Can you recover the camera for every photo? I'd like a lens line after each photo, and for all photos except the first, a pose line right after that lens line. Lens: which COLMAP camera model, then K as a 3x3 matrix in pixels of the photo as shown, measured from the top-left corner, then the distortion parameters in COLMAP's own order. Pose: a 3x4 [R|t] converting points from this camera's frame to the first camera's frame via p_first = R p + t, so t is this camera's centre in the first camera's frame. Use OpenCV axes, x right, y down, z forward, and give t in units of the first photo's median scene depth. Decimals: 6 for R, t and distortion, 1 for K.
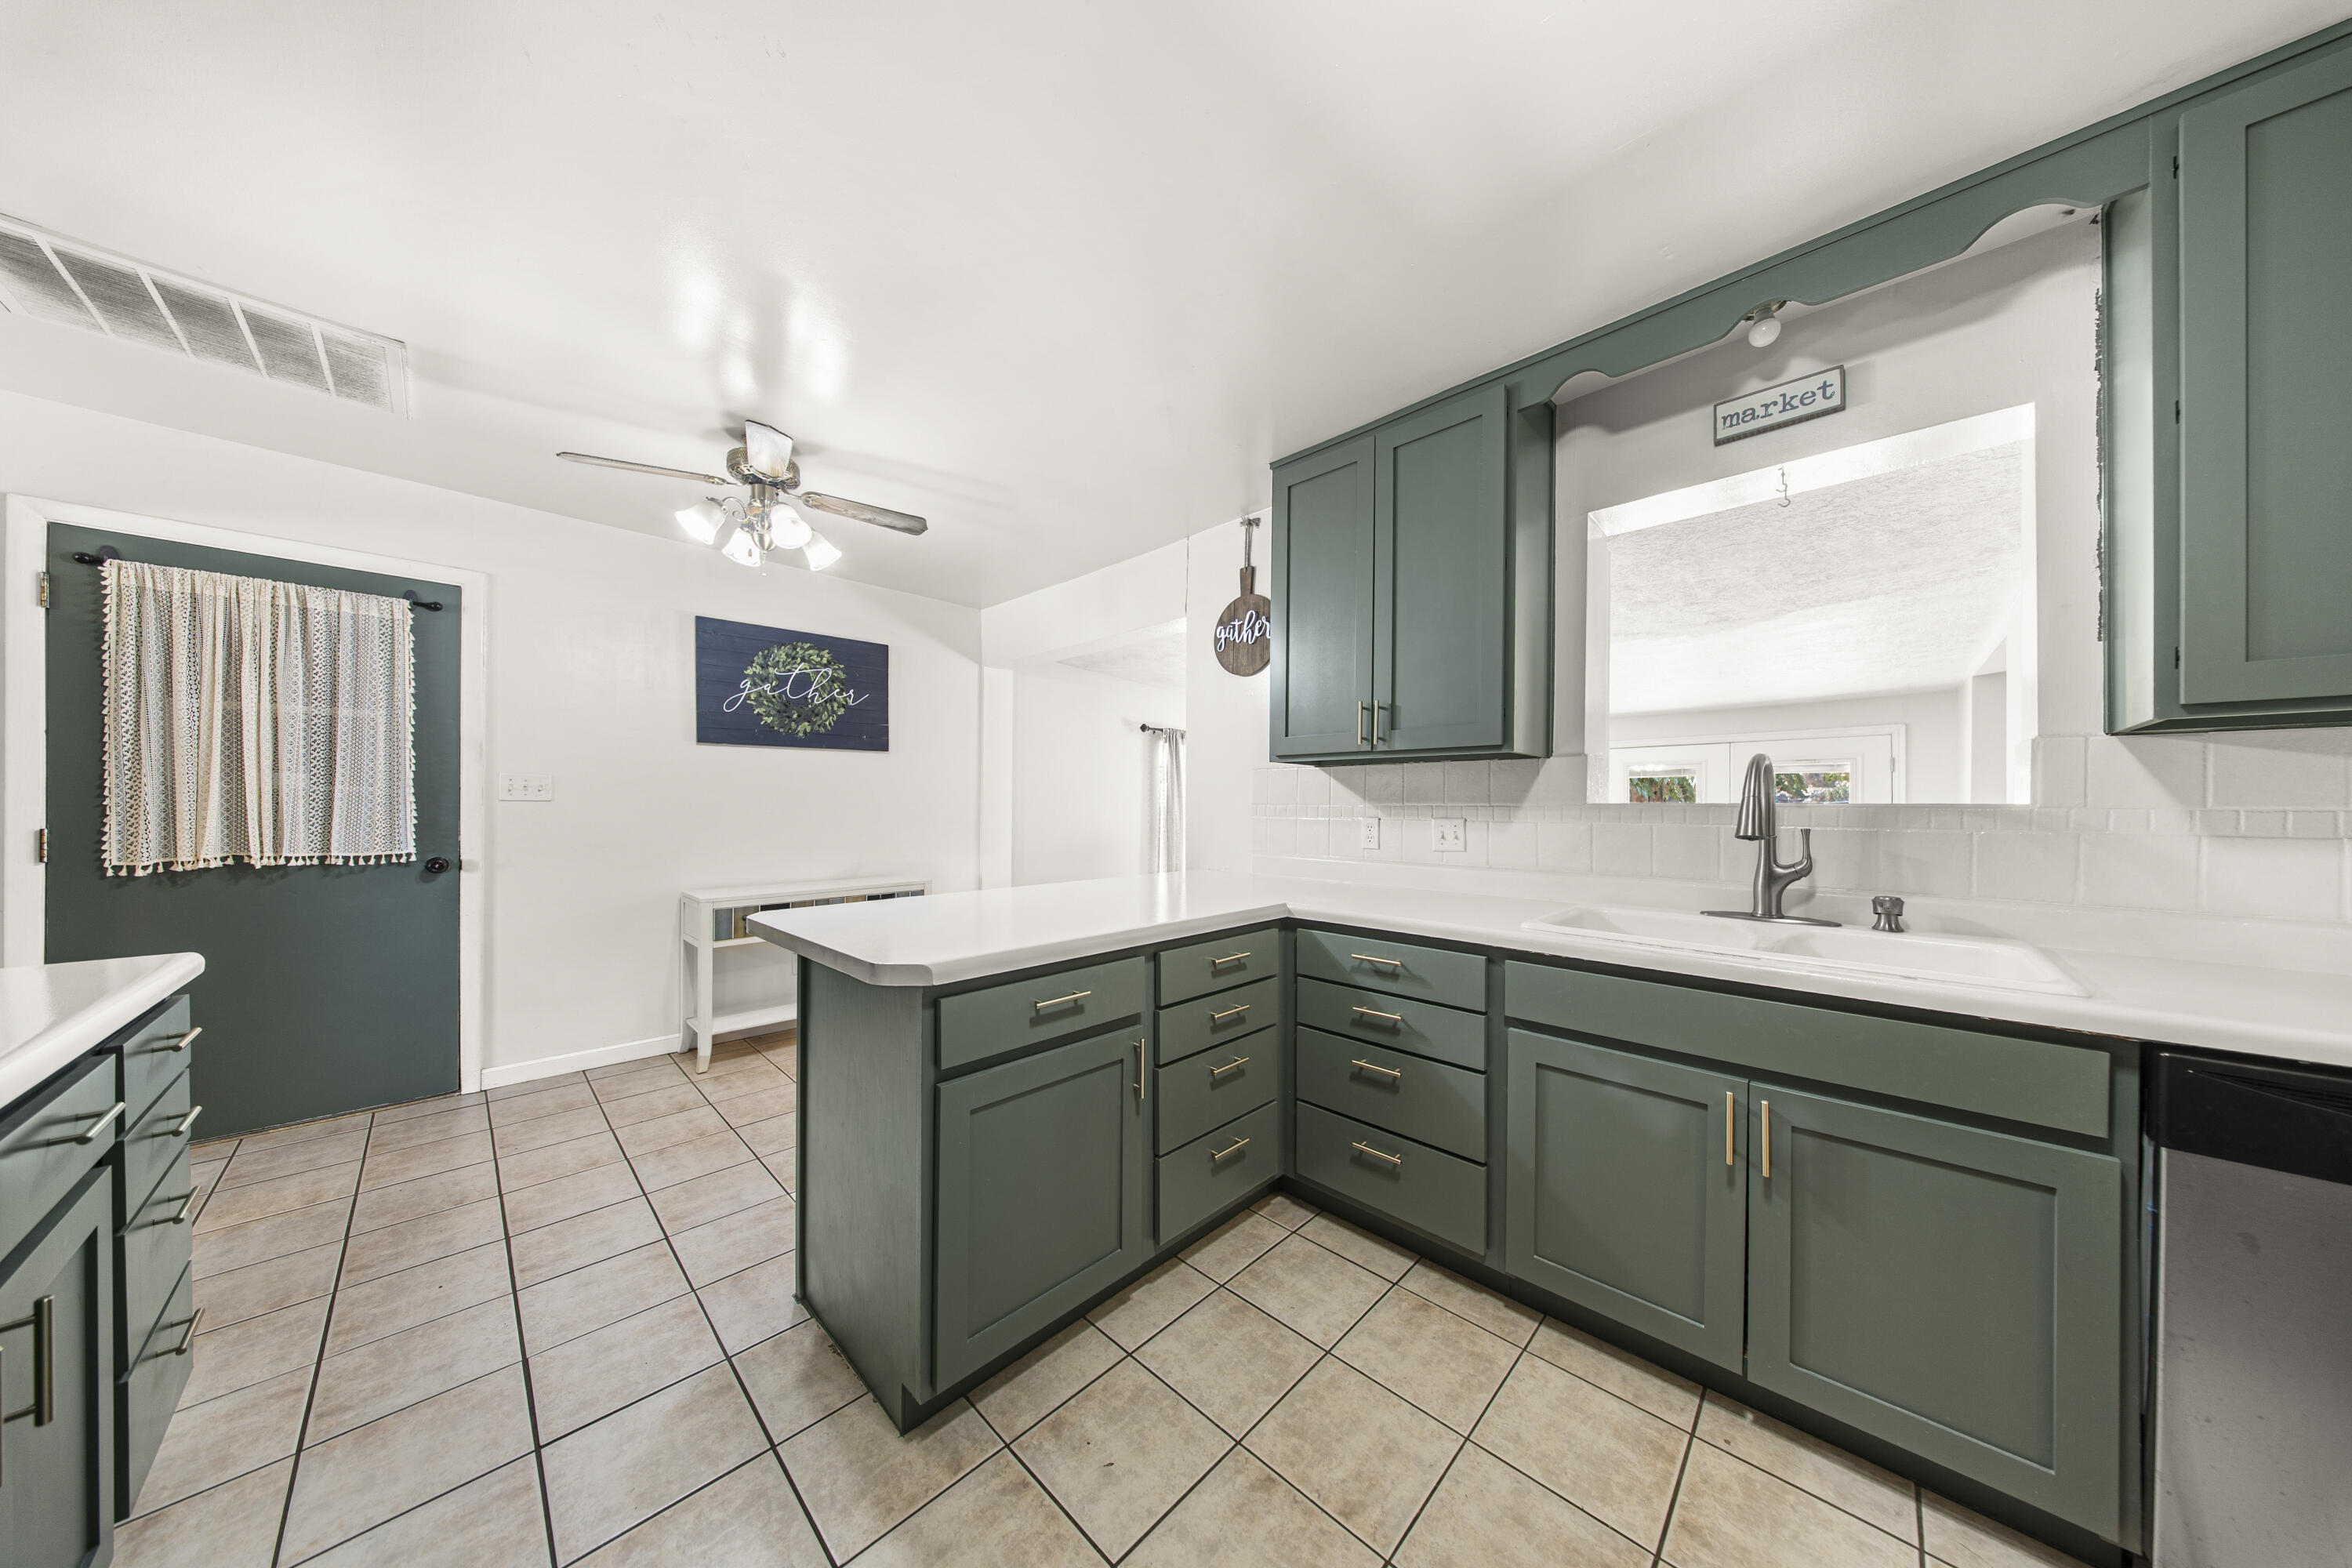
lens RADIAL K [[706.3, 0, 1190.8], [0, 706.3, 809.2], [0, 0, 1]] dist [-0.000756, -0.000085]
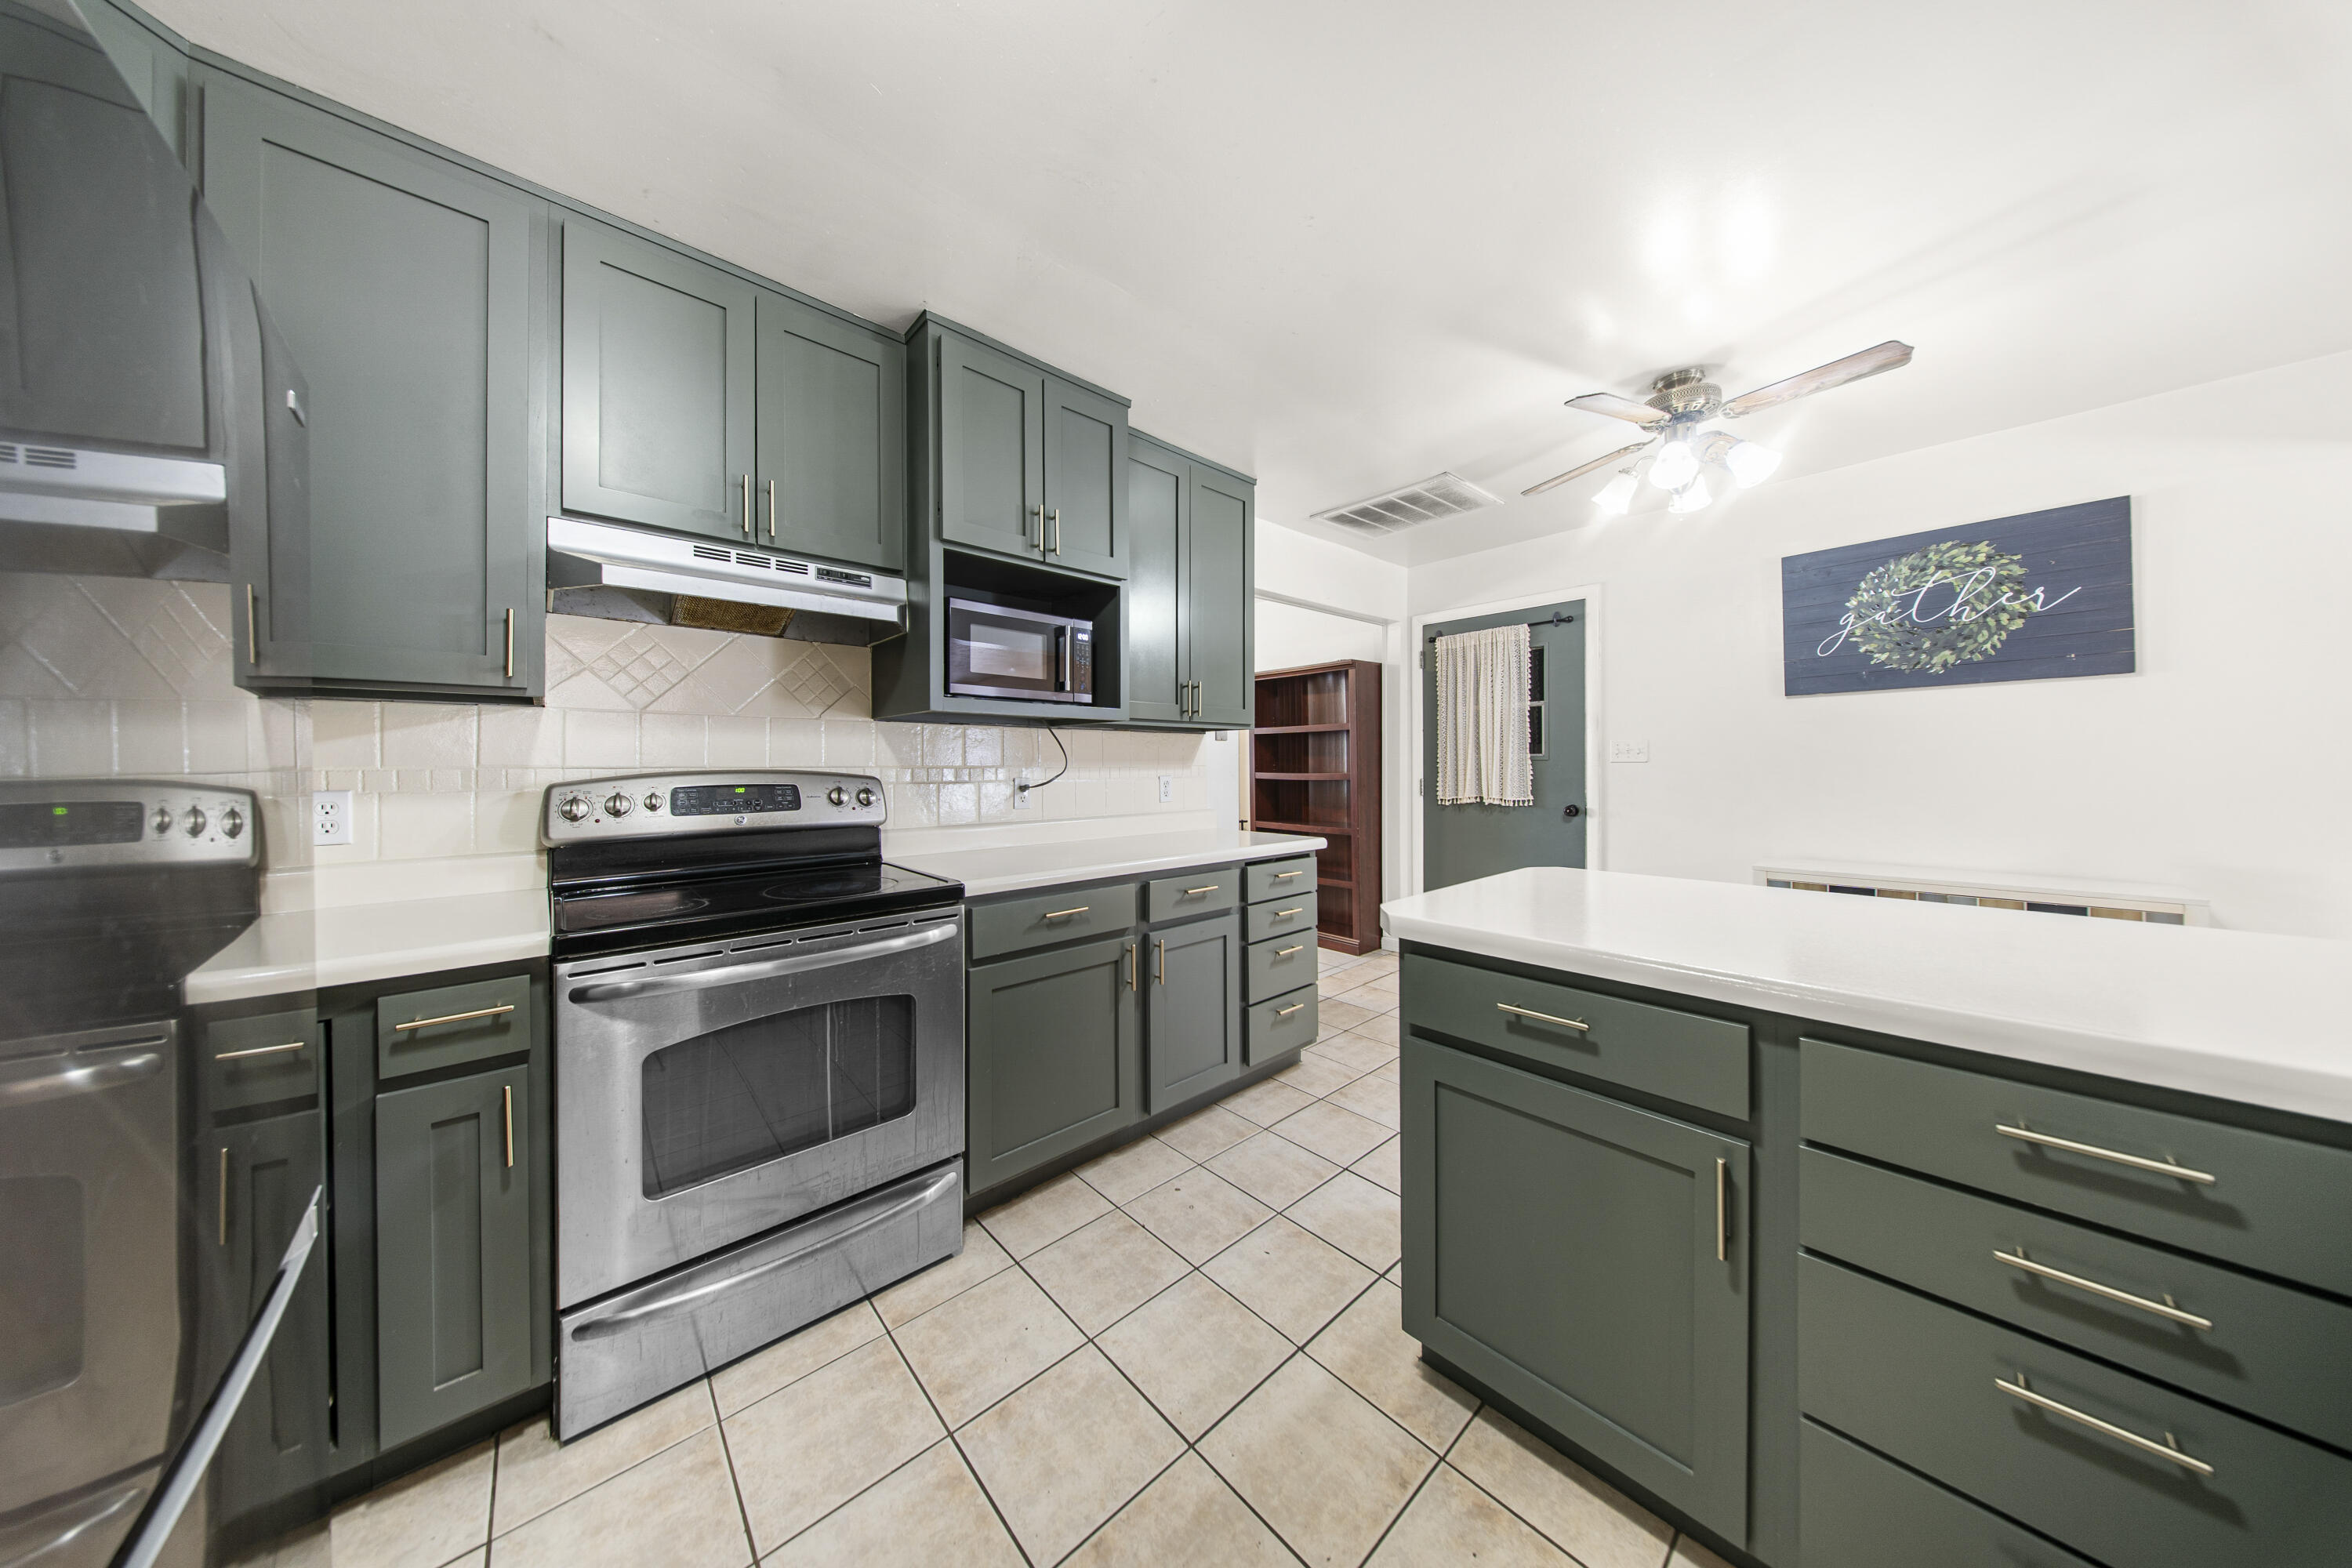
lens RADIAL K [[706.3, 0, 1170.5], [0, 706.3, 767.0], [0, 0, 1]] dist [-0.000756, -0.000085]
pose [[-0.080971, -0.001620, -0.996715, 0.271097], [0.000259, 0.999999, -0.001646, -0.001728], [0.996716, -0.000391, -0.080970, 0.281877]]
